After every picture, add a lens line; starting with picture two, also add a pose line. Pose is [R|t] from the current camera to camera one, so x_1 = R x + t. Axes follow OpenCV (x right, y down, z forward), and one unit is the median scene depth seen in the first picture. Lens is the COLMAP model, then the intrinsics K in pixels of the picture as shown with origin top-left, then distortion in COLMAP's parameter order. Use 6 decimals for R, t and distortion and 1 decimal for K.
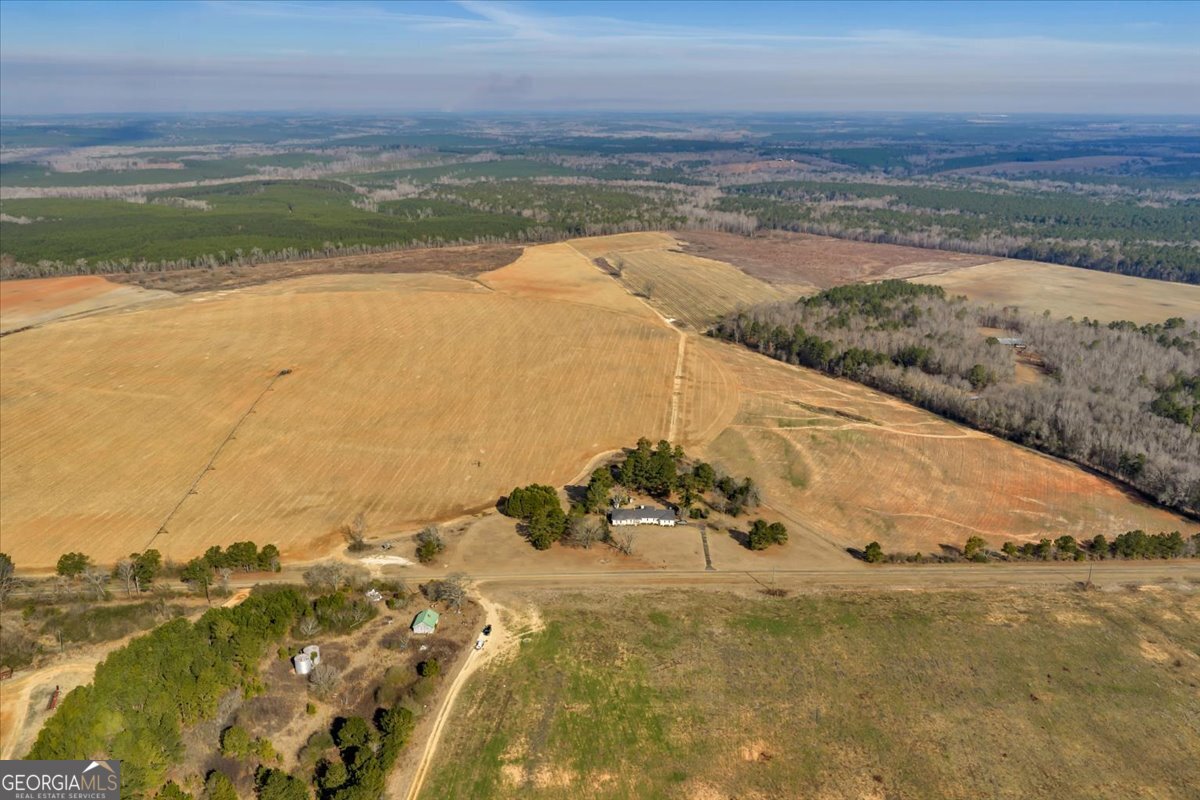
lens RADIAL K [[1039.2, 0, 594.9], [0, 1039.2, 403.6], [0, 0, 1]] dist [0.024903, -0.038664]
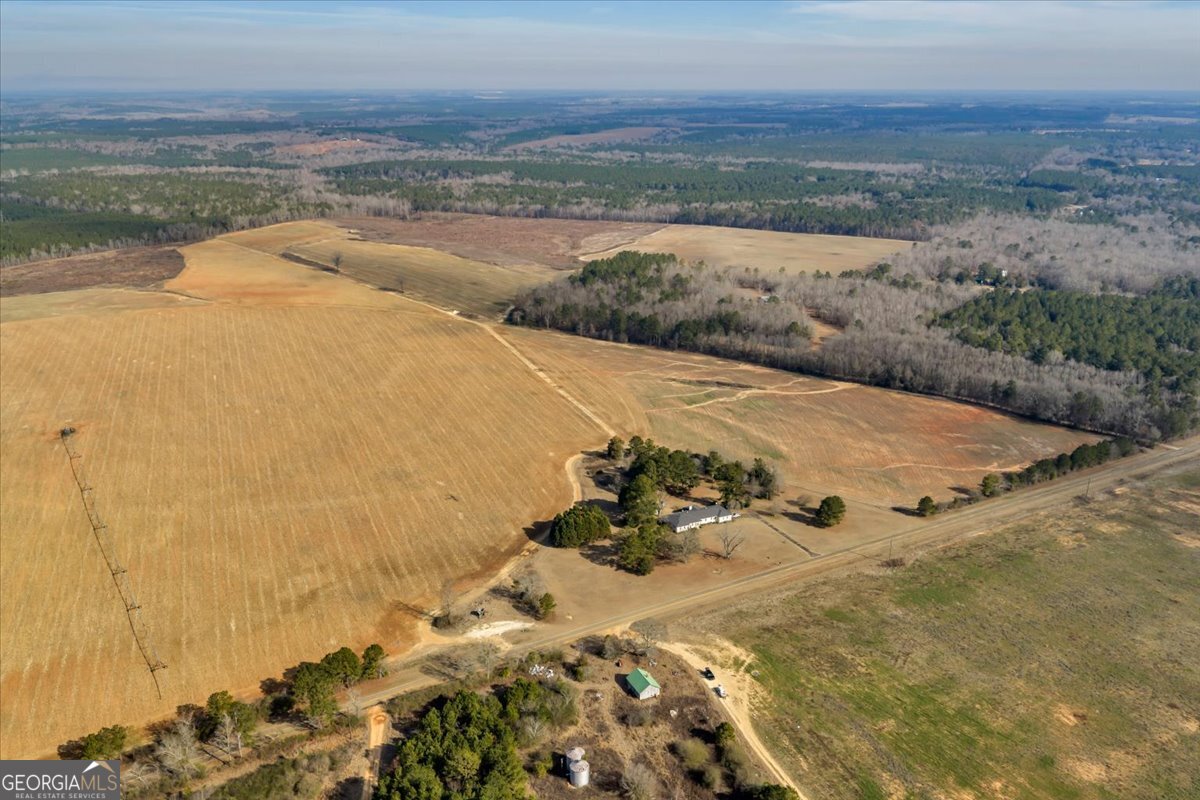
lens RADIAL K [[1039.2, 0, 600.1], [0, 1039.2, 397.1], [0, 0, 1]] dist [0.024903, -0.038664]
pose [[0.877332, -0.143984, 0.457775, -0.273620], [0.137674, 0.989346, 0.047326, -0.034277], [-0.459712, 0.021503, 0.887808, 0.124298]]
